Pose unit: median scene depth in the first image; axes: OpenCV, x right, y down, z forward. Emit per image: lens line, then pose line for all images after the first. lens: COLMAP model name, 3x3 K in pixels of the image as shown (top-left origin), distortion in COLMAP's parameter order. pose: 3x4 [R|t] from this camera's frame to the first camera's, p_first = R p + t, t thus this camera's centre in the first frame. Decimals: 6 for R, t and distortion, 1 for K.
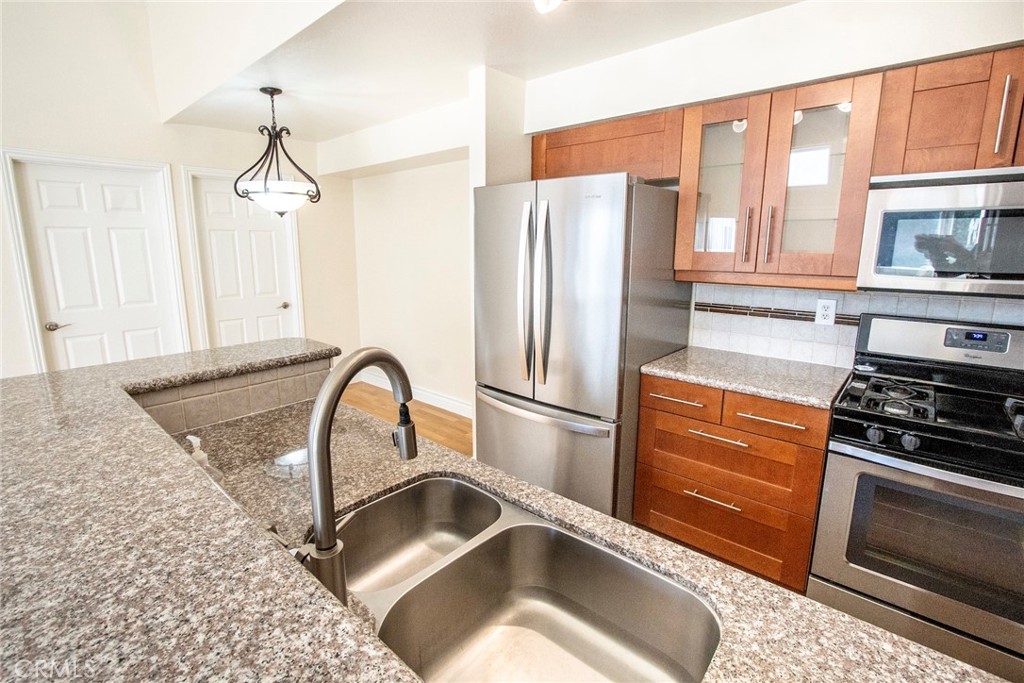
lens RADIAL K [[469.8, 0, 500.4], [0, 469.8, 327.9], [0, 0, 1]] dist [-0.014038, 0.000650]
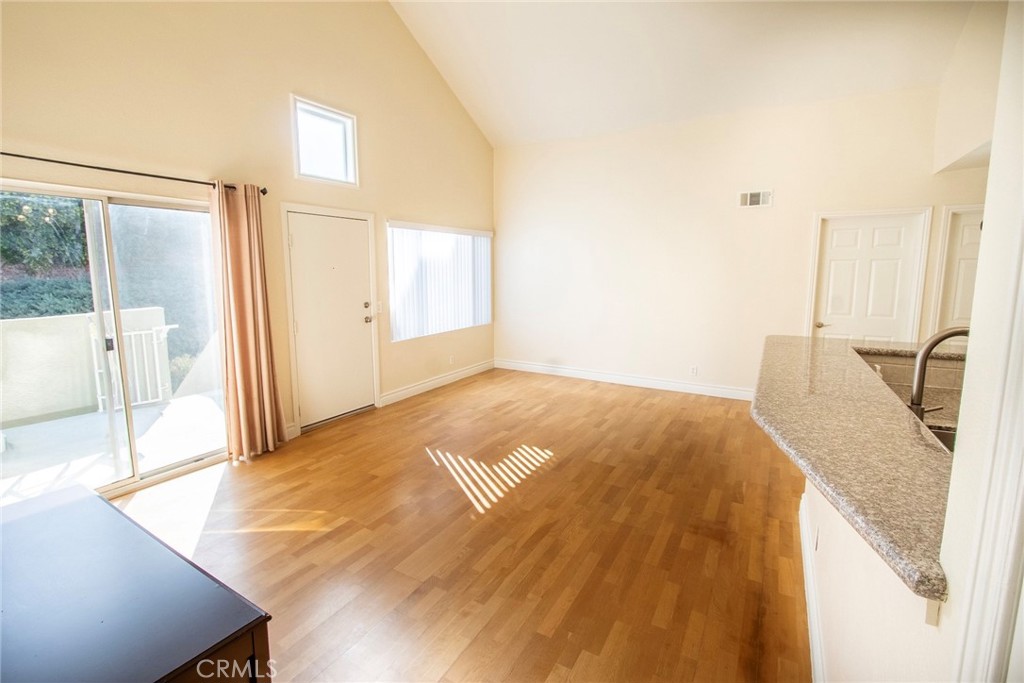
lens RADIAL K [[455.9, 0, 503.8], [0, 455.9, 331.4], [0, 0, 1]] dist [-0.016027, 0.000384]
pose [[0.193559, 0.129451, -0.972511, 0.326656], [-0.164928, 0.981443, 0.097815, 0.051057], [0.967127, 0.141461, 0.211317, -0.366235]]
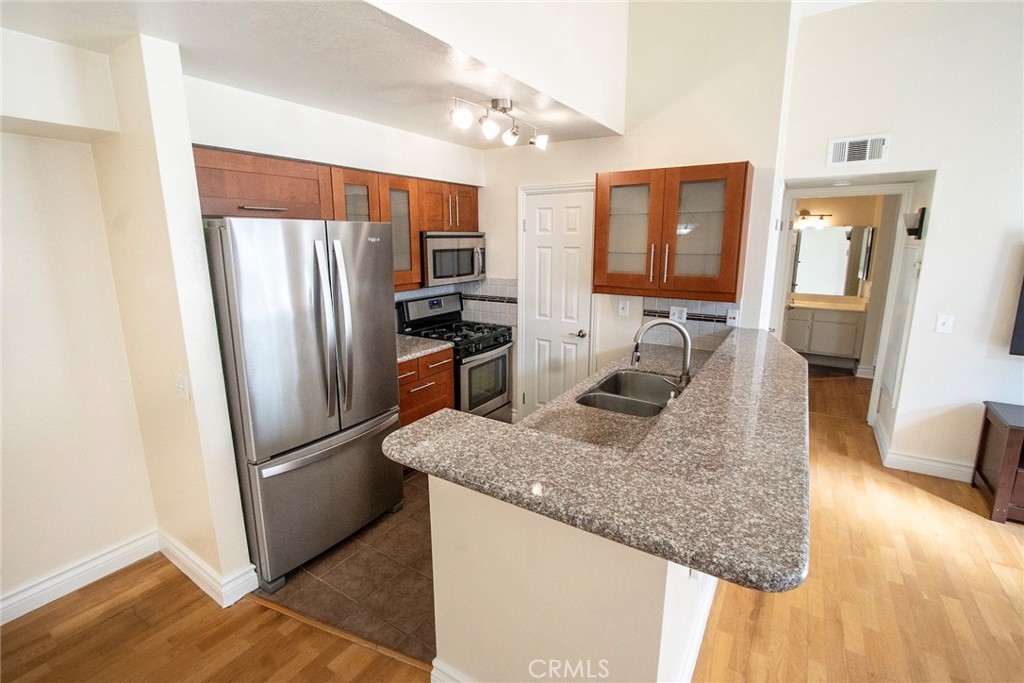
lens RADIAL K [[455.9, 0, 503.8], [0, 455.9, 331.4], [0, 0, 1]] dist [-0.016027, 0.000384]
pose [[-0.152848, -0.195333, 0.968753, -0.739266], [0.178730, 0.958643, 0.221495, -0.172036], [-0.971953, 0.207000, -0.111615, 0.586666]]
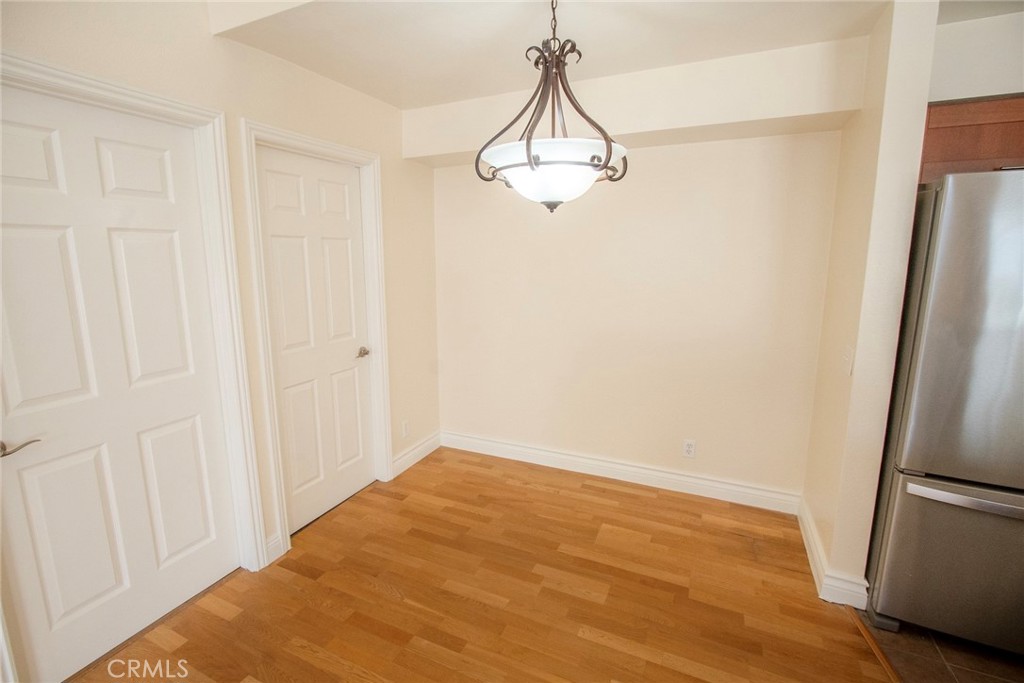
lens RADIAL K [[455.9, 0, 503.8], [0, 455.9, 331.4], [0, 0, 1]] dist [-0.016027, 0.000384]
pose [[0.956939, -0.051821, 0.285627, -0.693373], [0.055992, 0.998410, -0.006448, -0.096169], [-0.284839, 0.022163, 0.958319, 0.508395]]
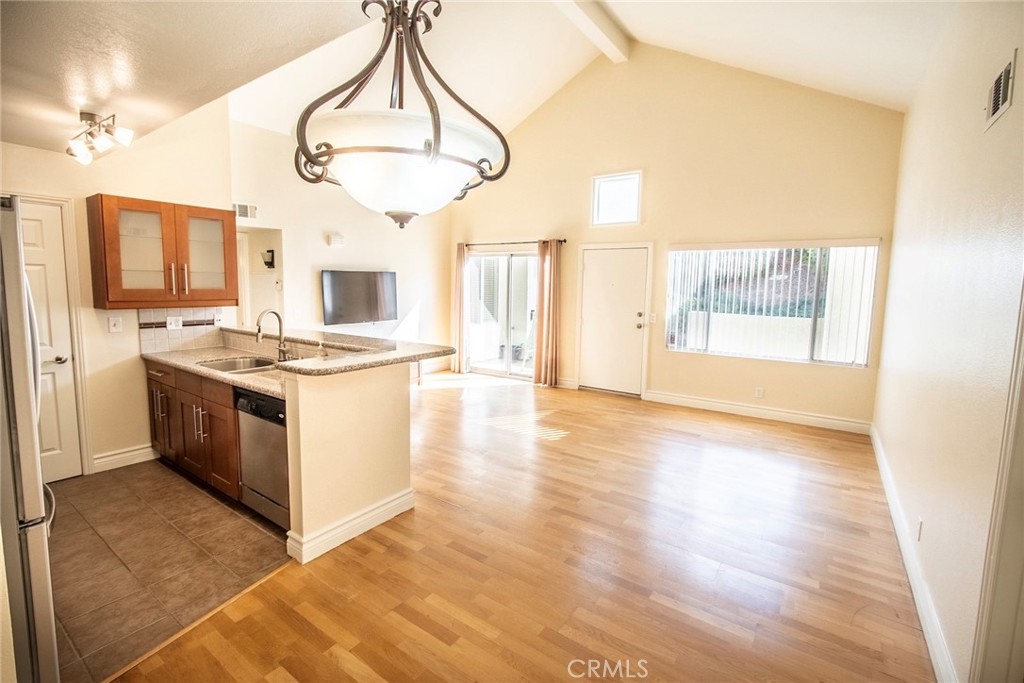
lens RADIAL K [[455.9, 0, 503.8], [0, 455.9, 331.4], [0, 0, 1]] dist [-0.016027, 0.000384]
pose [[-0.992773, -0.008679, -0.119696, -0.514202], [-0.041329, 0.961099, 0.273095, -0.267473], [0.112669, 0.276068, -0.954511, 1.422109]]
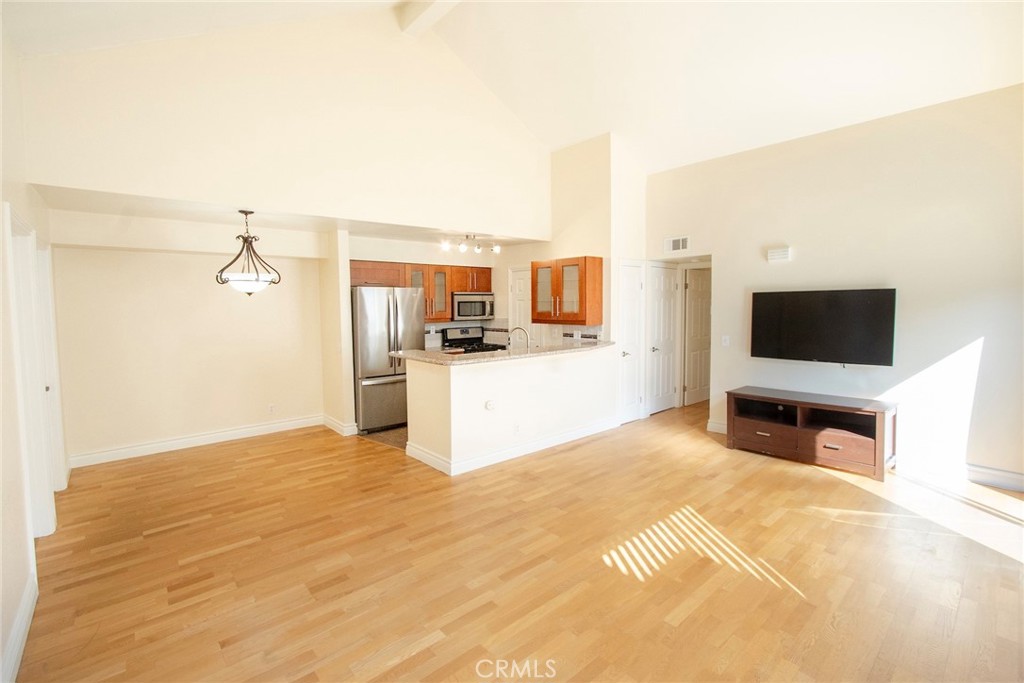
lens RADIAL K [[457.4, 0, 508.9], [0, 457.4, 333.1], [0, 0, 1]] dist [-0.015838, 0.000000]
pose [[0.114529, -0.065934, 0.991229, -1.783752], [0.183935, 0.981950, 0.044064, -0.042394], [-0.976243, 0.177275, 0.124590, 0.077303]]
